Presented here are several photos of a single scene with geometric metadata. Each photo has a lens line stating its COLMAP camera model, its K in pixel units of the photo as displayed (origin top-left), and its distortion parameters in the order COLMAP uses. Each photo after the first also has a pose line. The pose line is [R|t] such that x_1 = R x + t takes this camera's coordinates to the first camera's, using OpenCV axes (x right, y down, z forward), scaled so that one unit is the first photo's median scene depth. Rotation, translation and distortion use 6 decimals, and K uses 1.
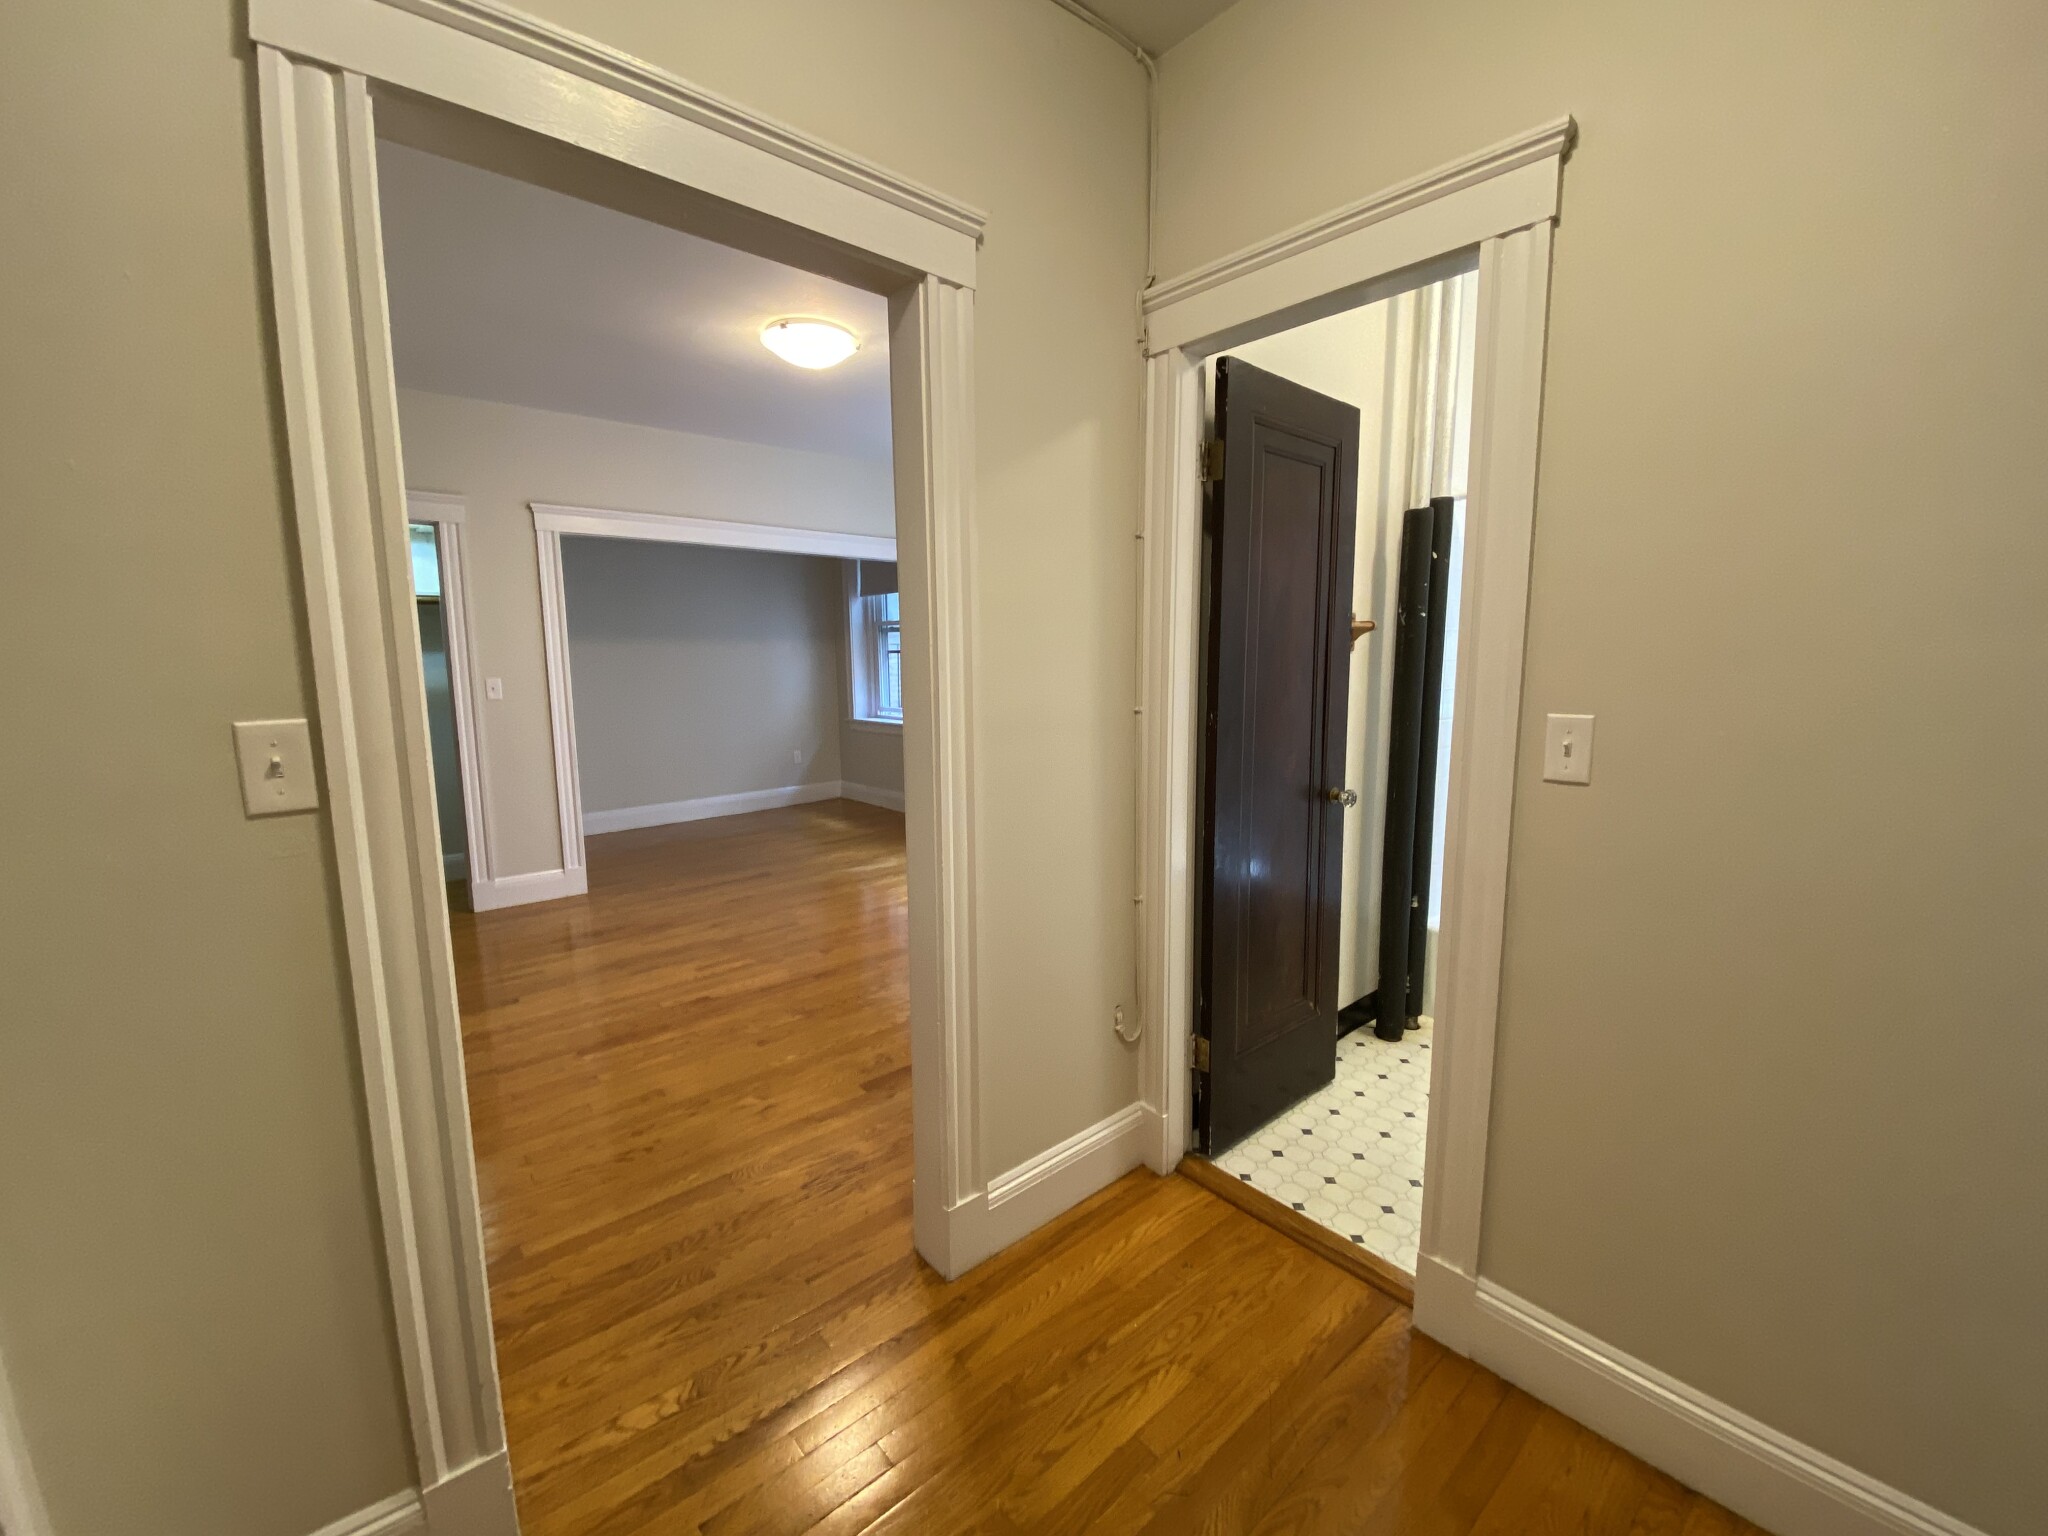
lens RADIAL K [[823.3, 0, 1021.9], [0, 823.3, 759.9], [0, 0, 1]] dist [0.025894, -0.022681]
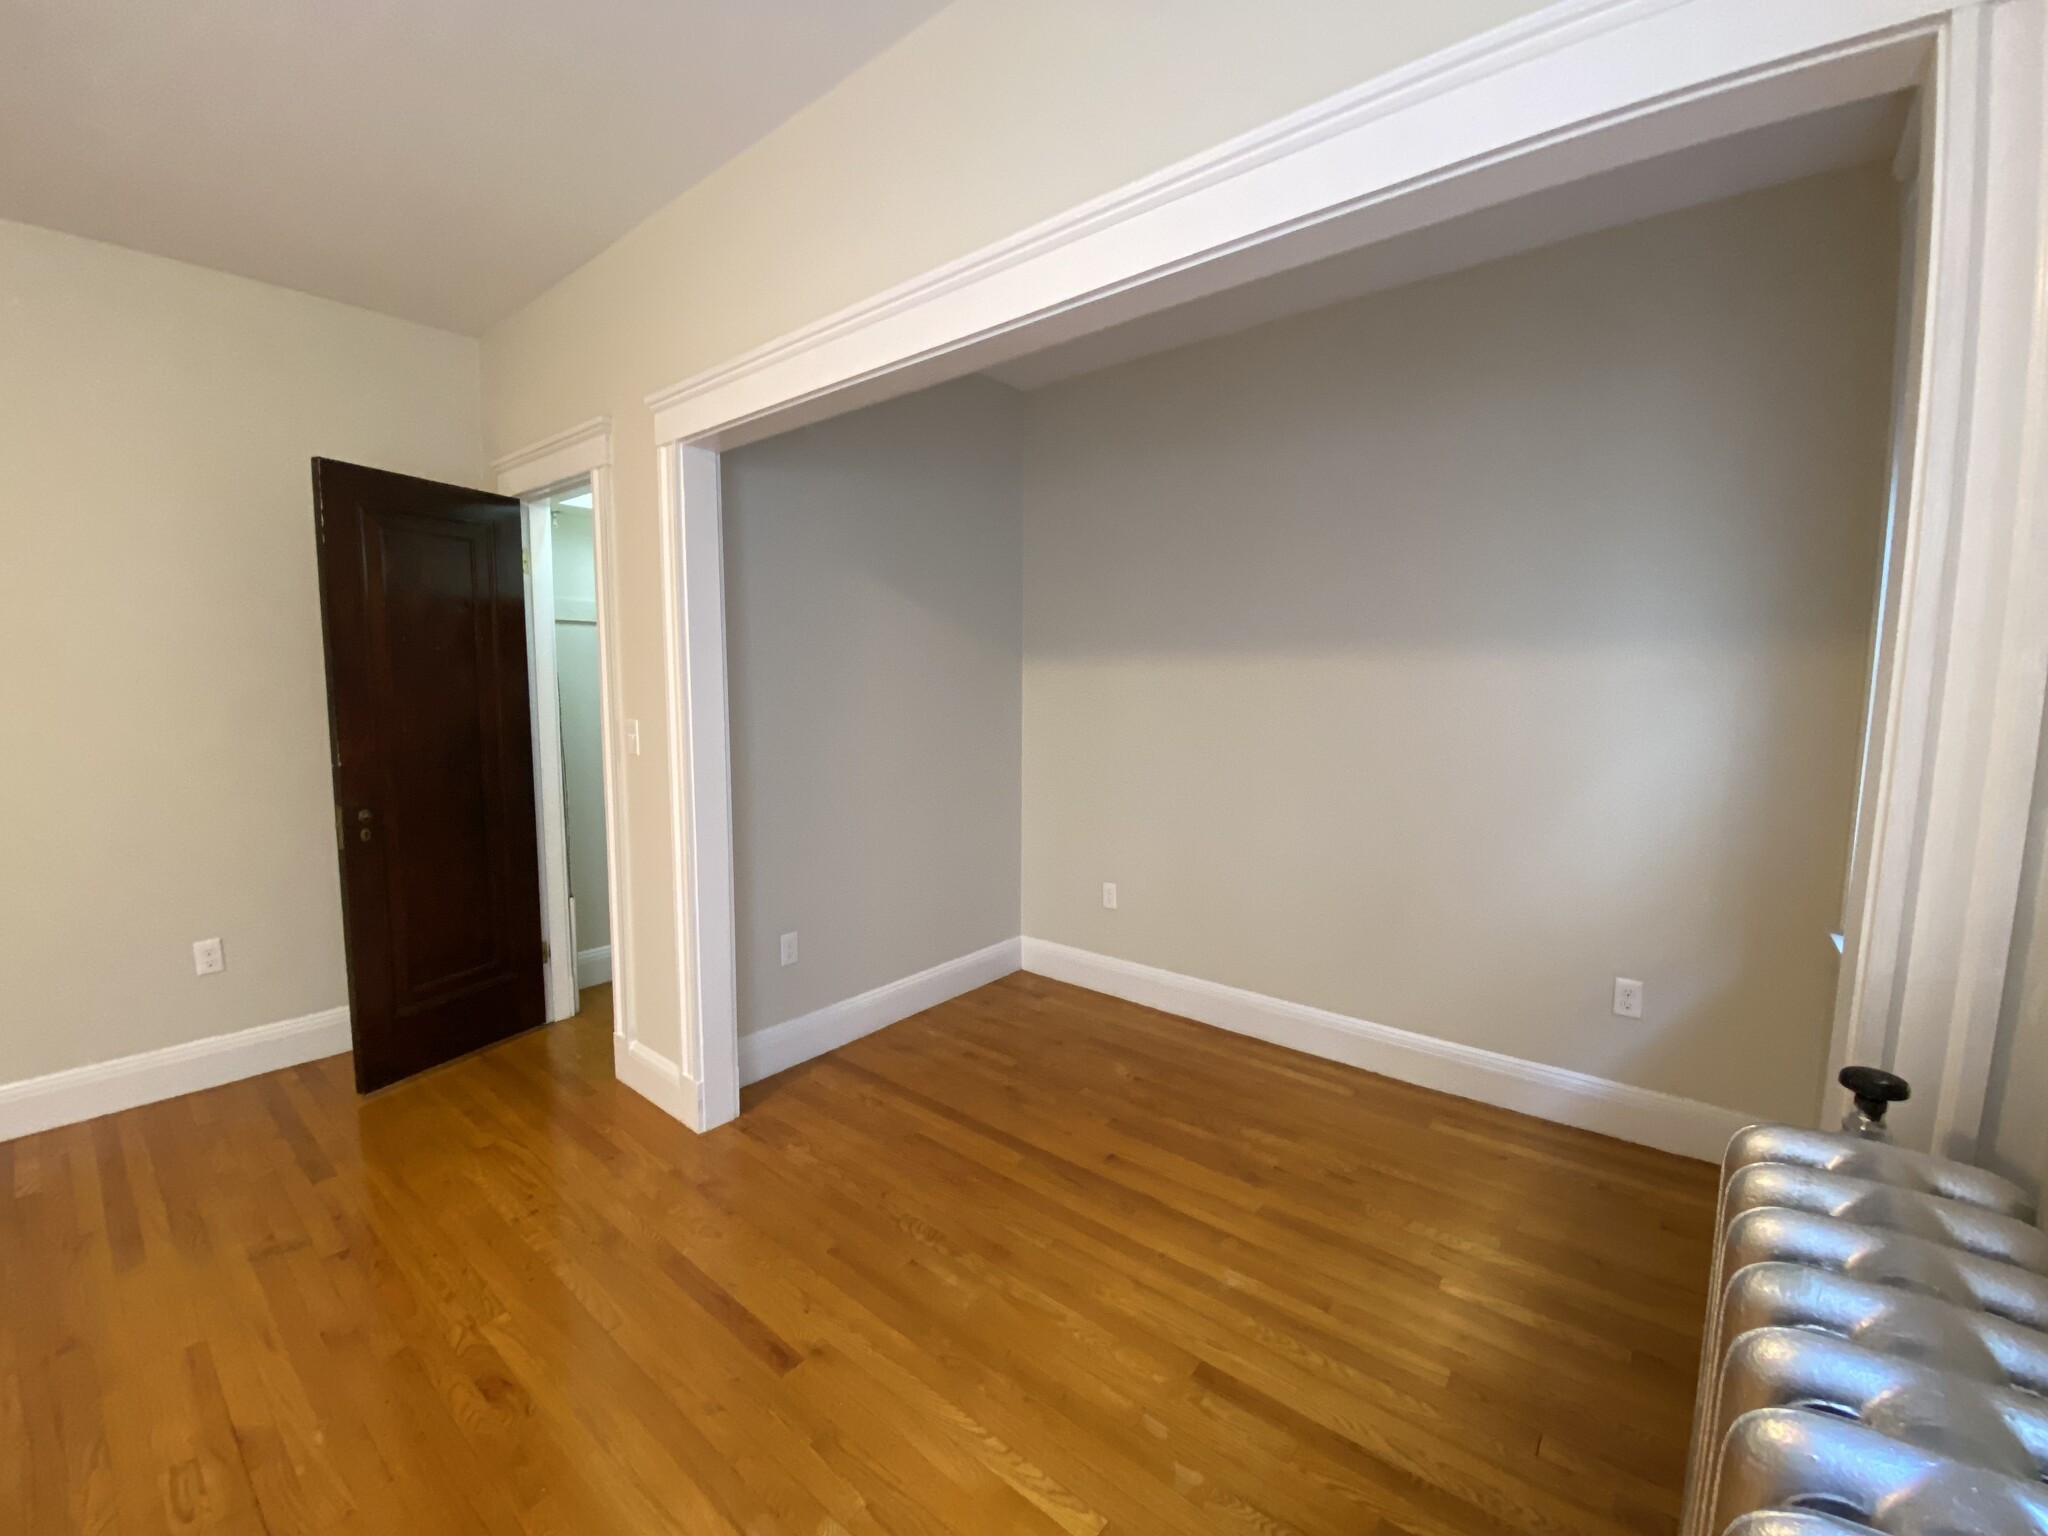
lens RADIAL K [[823.3, 0, 1021.9], [0, 823.3, 759.9], [0, 0, 1]] dist [0.025894, -0.022681]
pose [[0.166675, 0.110078, -0.979848, -0.000103], [-0.133227, 0.987150, 0.088236, -0.188029], [0.976970, 0.115836, 0.179198, 1.378456]]
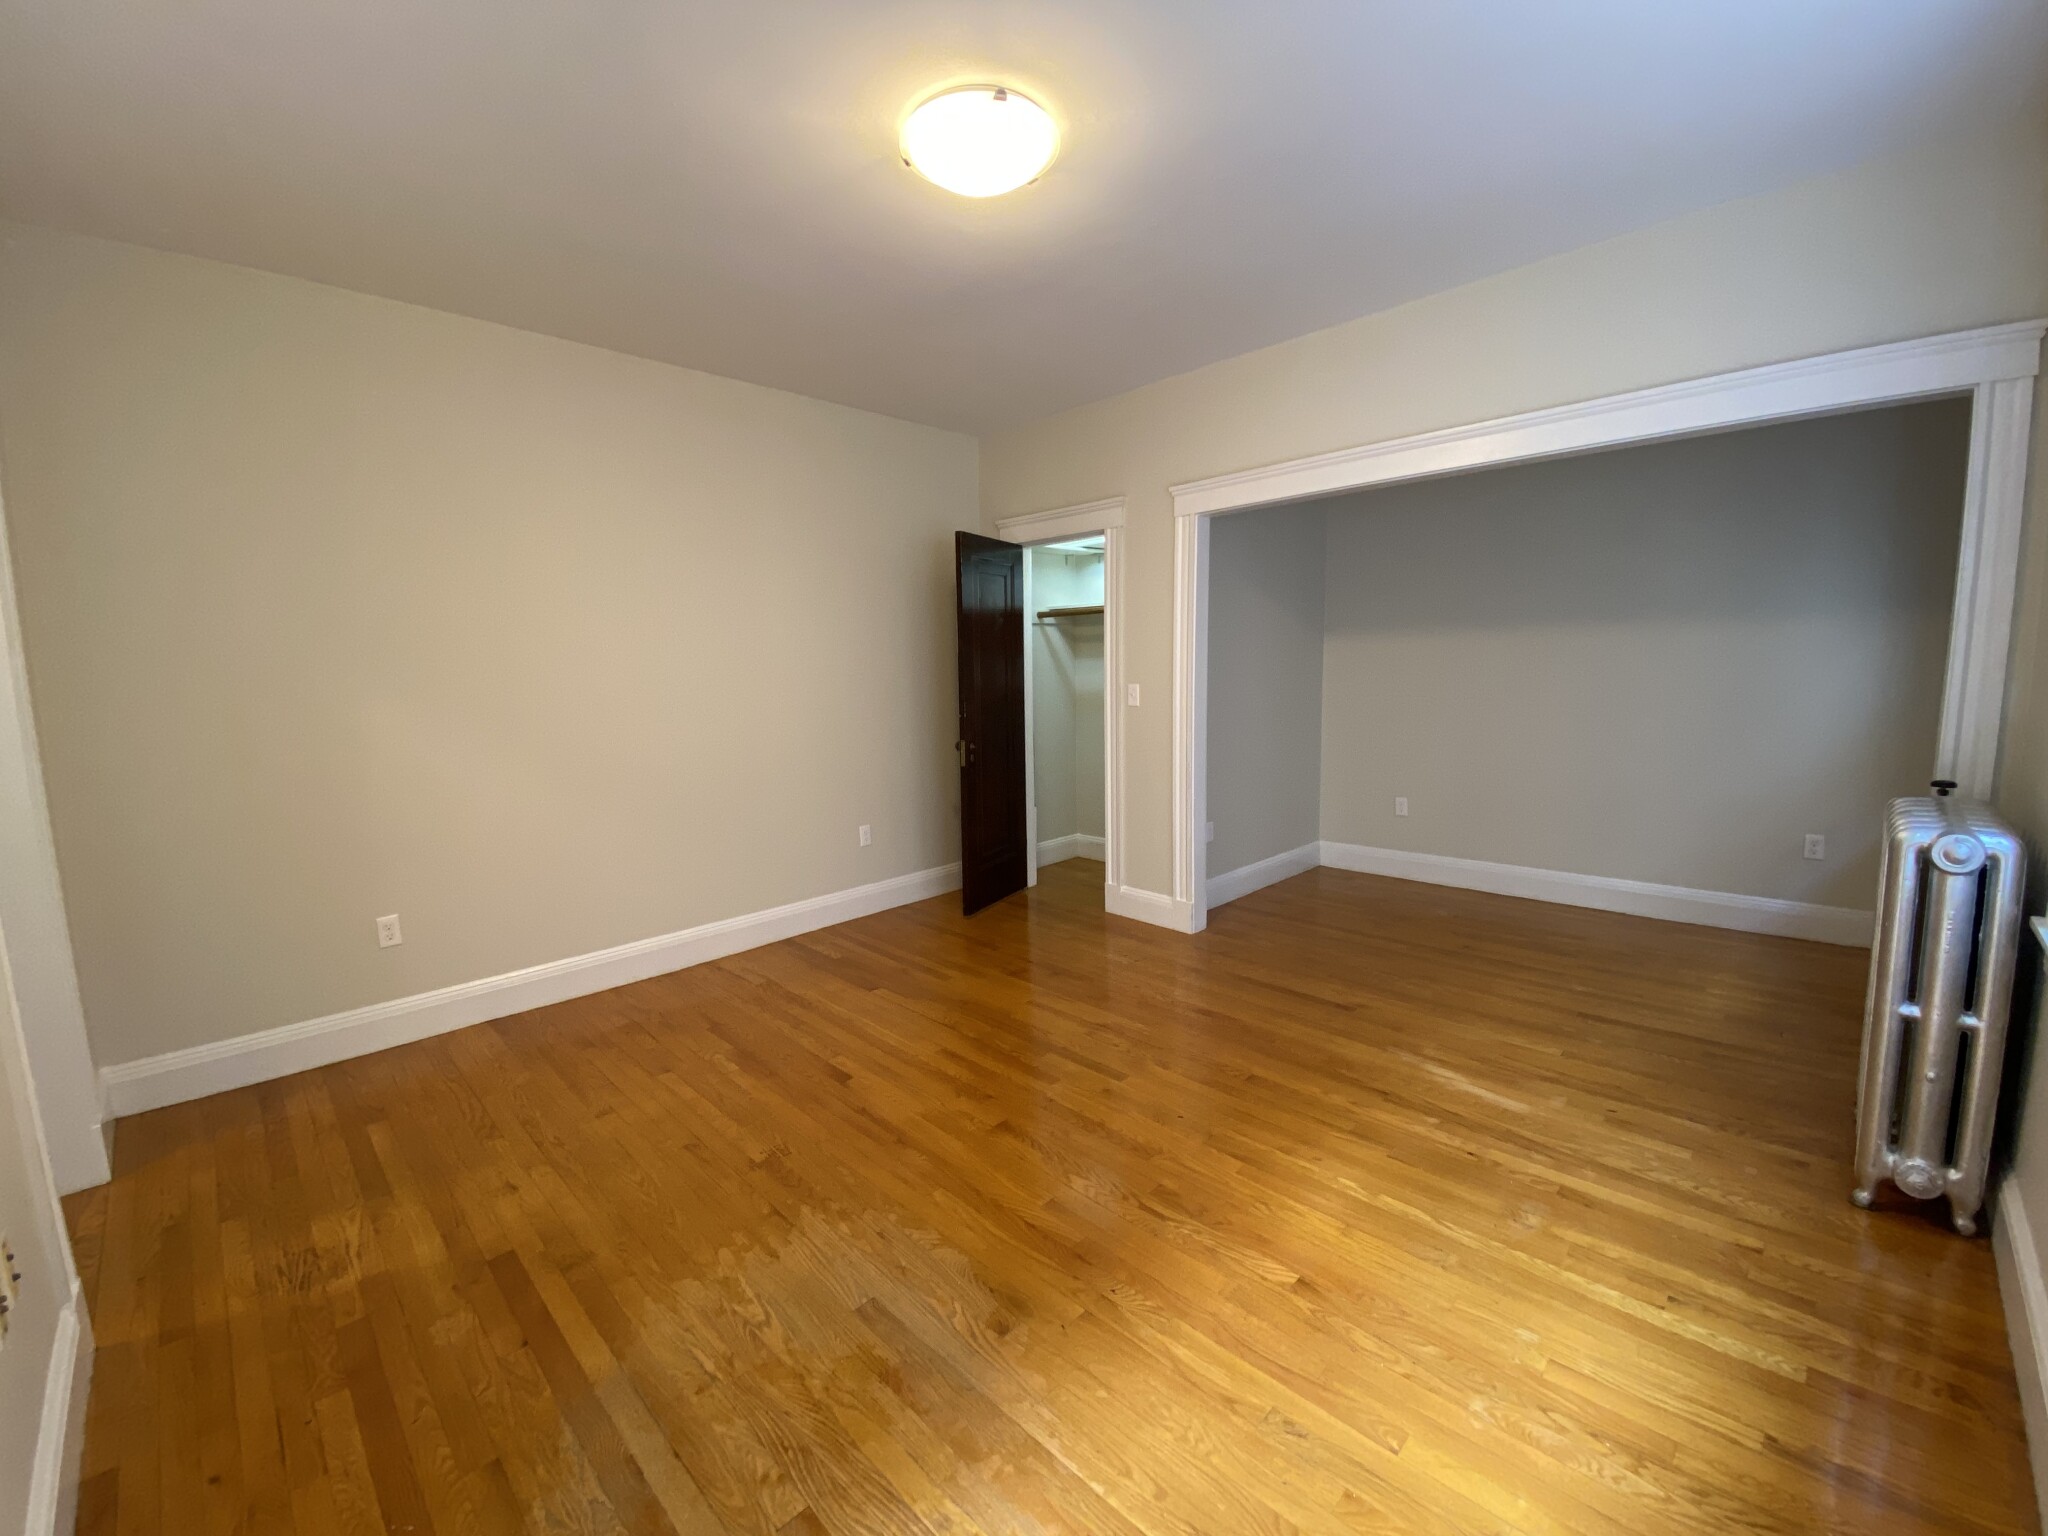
lens RADIAL K [[823.3, 0, 1021.9], [0, 823.3, 759.9], [0, 0, 1]] dist [0.025894, -0.022681]
pose [[0.070269, 0.129071, -0.989143, 0.367092], [-0.105027, 0.987040, 0.121335, -0.132703], [0.991984, 0.095360, 0.082914, 0.941374]]
